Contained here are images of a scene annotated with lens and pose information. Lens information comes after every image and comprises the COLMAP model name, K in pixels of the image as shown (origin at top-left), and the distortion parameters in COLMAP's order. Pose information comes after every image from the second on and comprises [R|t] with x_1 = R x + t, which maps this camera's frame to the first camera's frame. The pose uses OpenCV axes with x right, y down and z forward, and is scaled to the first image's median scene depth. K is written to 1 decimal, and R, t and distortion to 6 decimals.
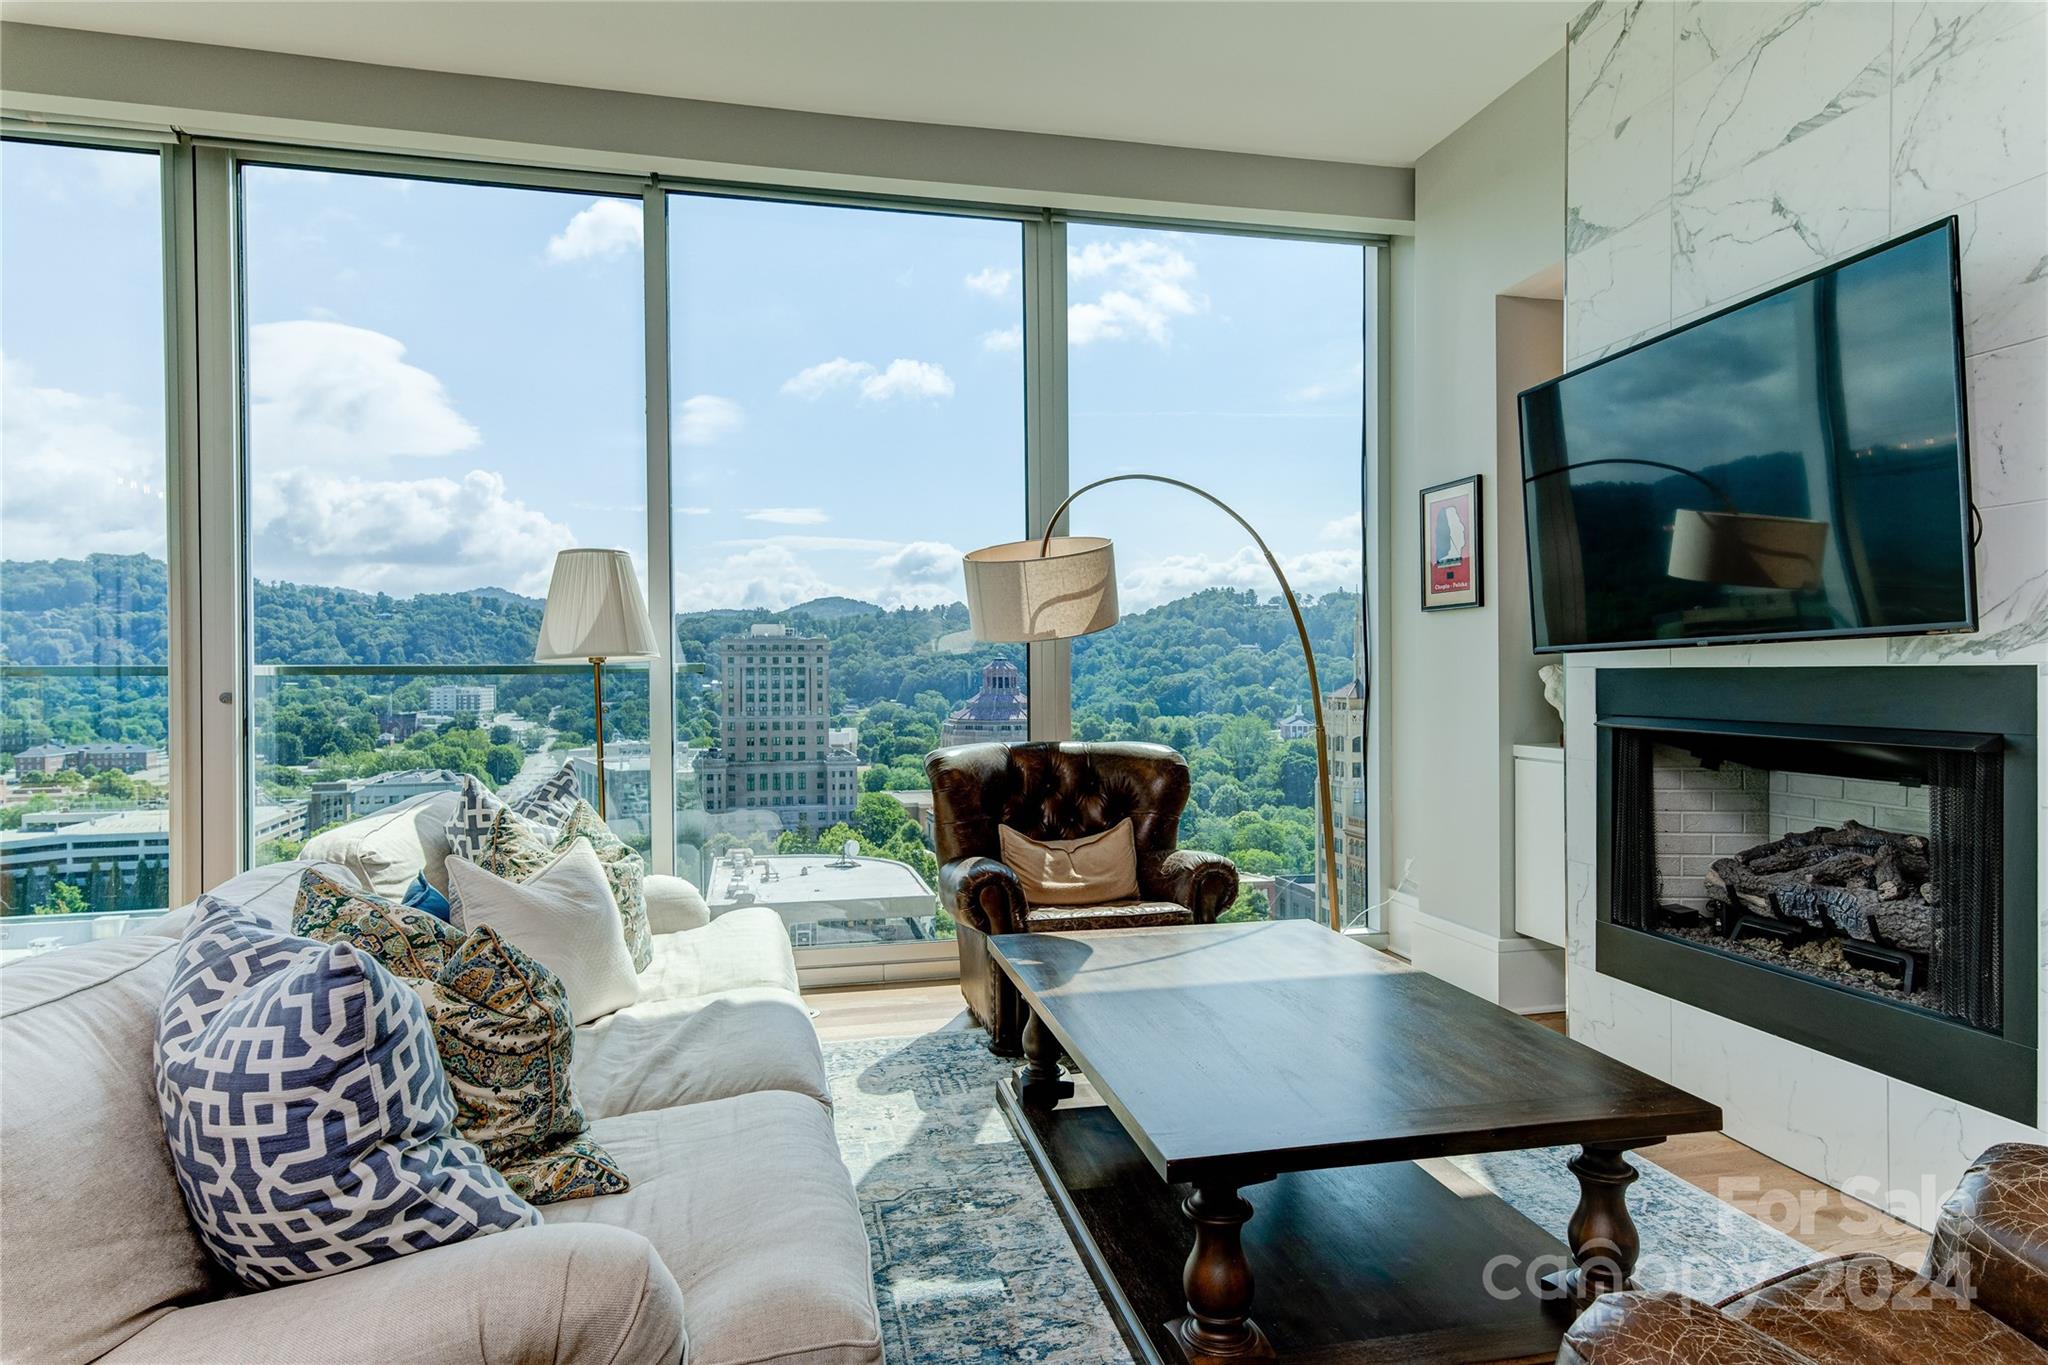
lens RADIAL K [[1177.4, 0, 1016.4], [0, 1177.4, 670.9], [0, 0, 1]] dist [0.025813, -0.000638]
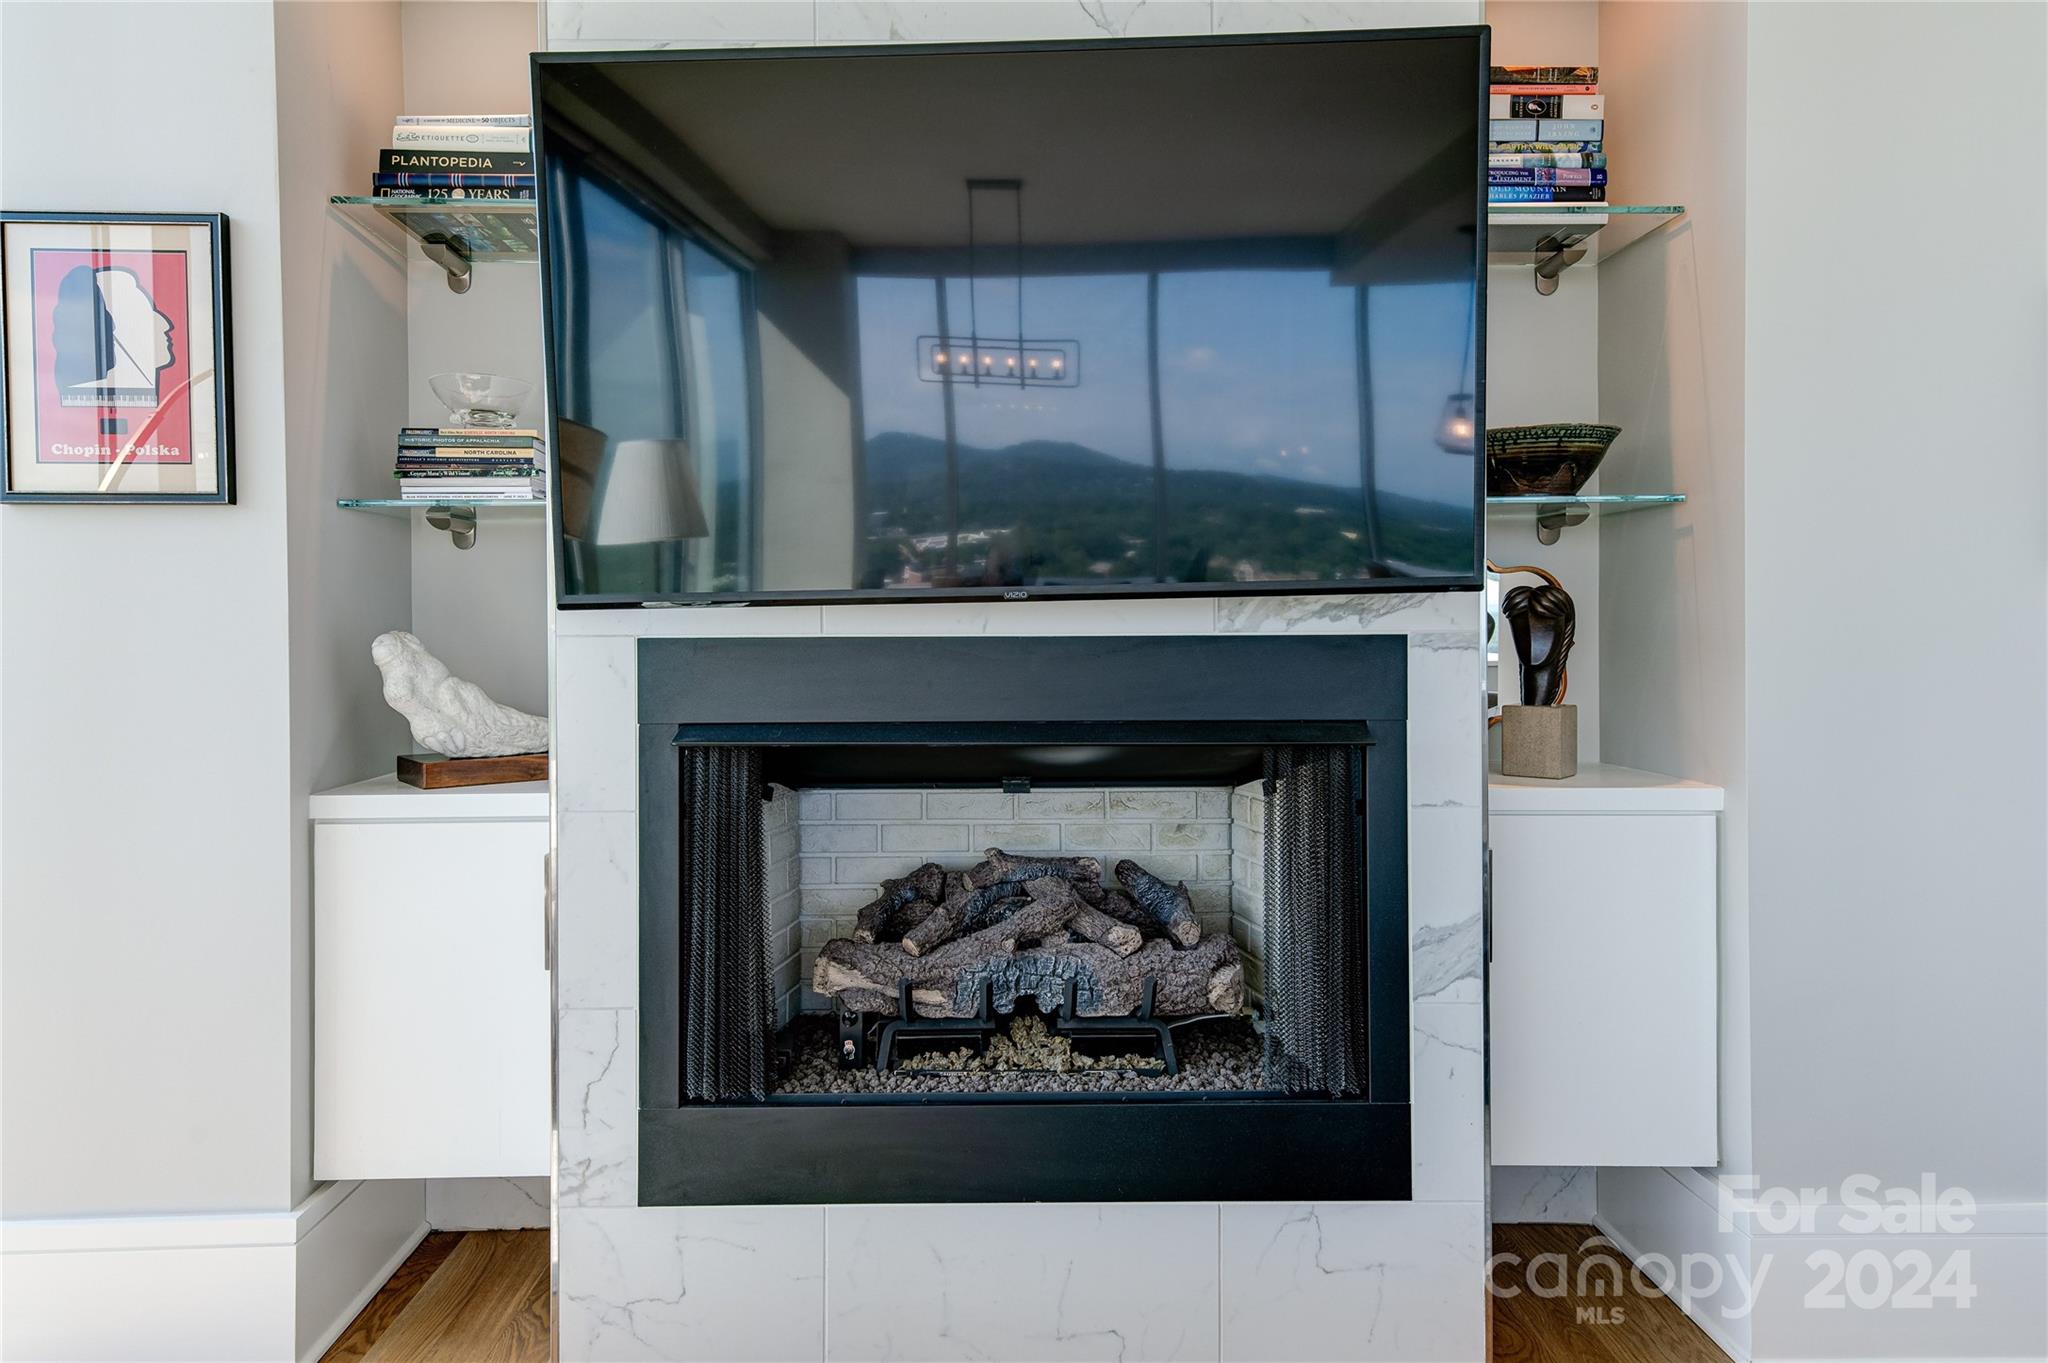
lens RADIAL K [[1177.4, 0, 1016.4], [0, 1177.4, 669.9], [0, 0, 1]] dist [0.025813, -0.000638]
pose [[0.207561, -0.016411, 0.978084, 0.005256], [0.002594, 0.999865, 0.016226, 0.003710], [-0.978219, -0.000831, 0.207575, 0.750470]]
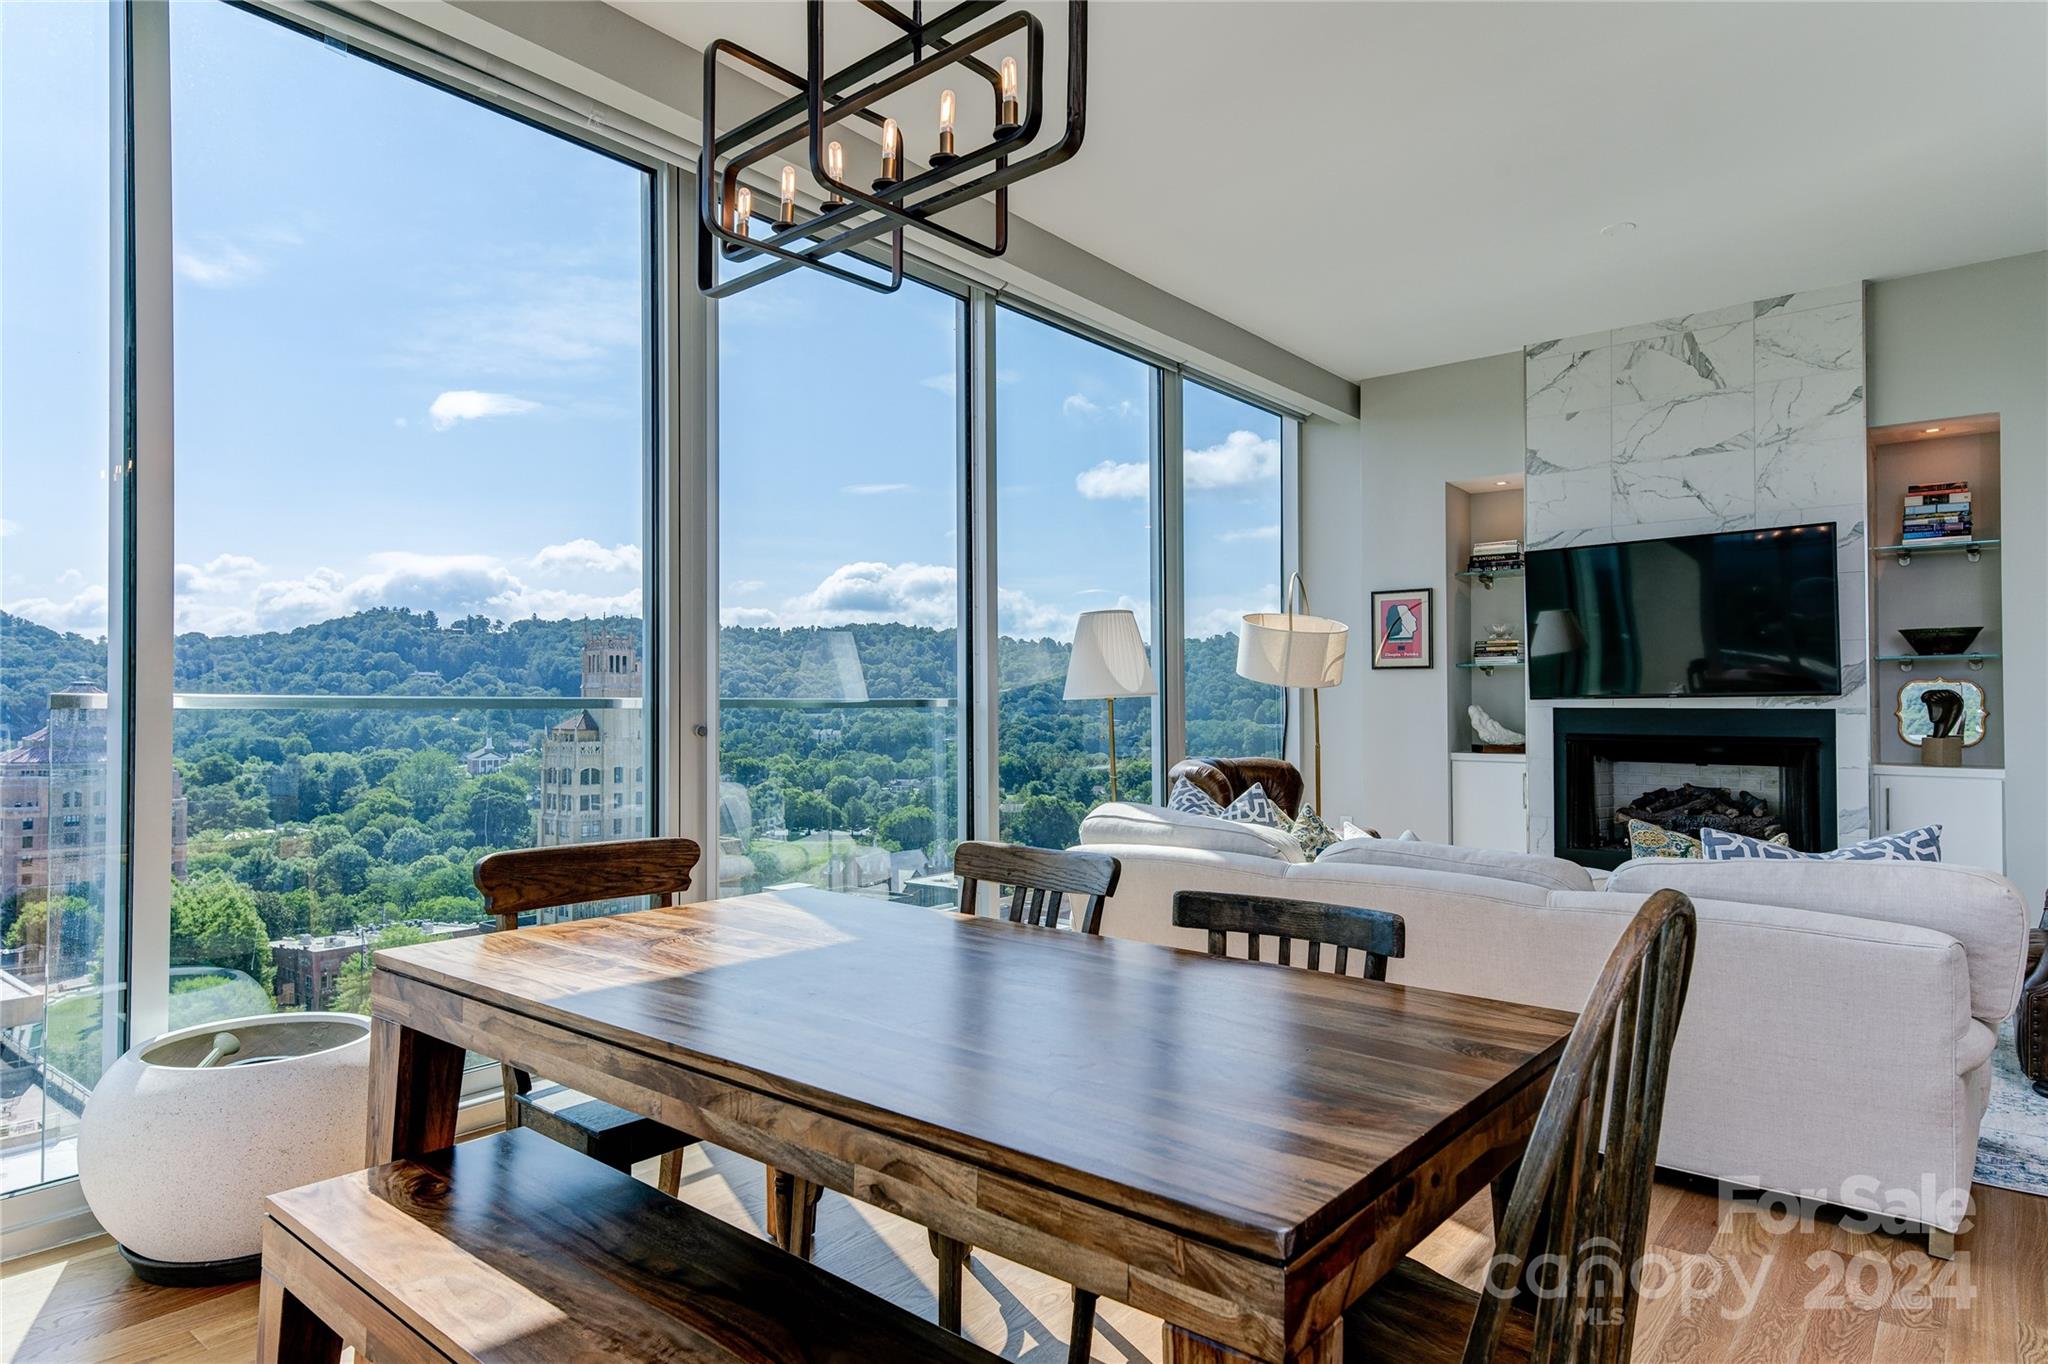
lens RADIAL K [[1177.4, 0, 1016.4], [0, 1177.4, 670.4], [0, 0, 1]] dist [0.025813, -0.000638]
pose [[0.792579, 0.021486, 0.609391, -1.300460], [-0.005320, 0.999585, -0.028325, -0.004479], [-0.609747, 0.019208, 0.792364, 0.076545]]
